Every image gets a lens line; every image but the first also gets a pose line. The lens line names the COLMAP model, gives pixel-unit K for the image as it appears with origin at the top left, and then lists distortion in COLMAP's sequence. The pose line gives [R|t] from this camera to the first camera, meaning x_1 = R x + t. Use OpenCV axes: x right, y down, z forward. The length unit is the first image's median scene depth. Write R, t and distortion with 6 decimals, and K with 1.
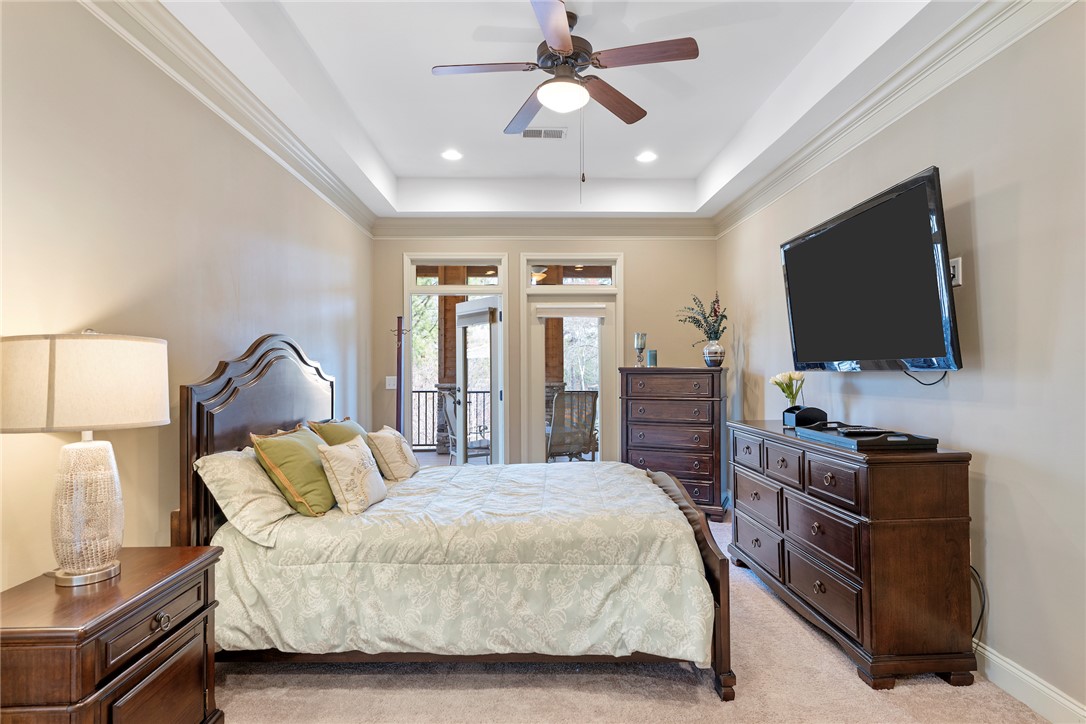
lens RADIAL K [[553.7, 0, 545.2], [0, 553.7, 344.9], [0, 0, 1]] dist [0.009515, -0.000375]
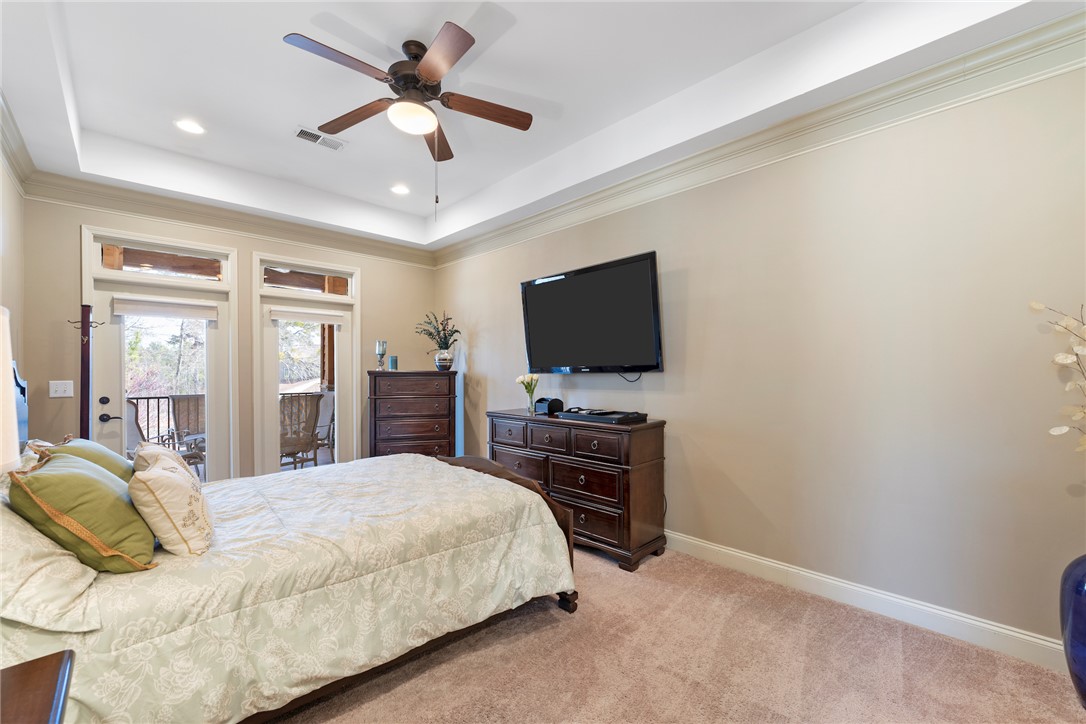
lens RADIAL K [[437.4, 0, 543.0], [0, 437.4, 362.0], [0, 0, 1]] dist [-0.008709, 0.000080]
pose [[0.748120, 0.018648, 0.663301, -0.434085], [-0.030564, 0.999513, 0.006371, 0.015391], [-0.662859, -0.025039, 0.748326, 0.244310]]
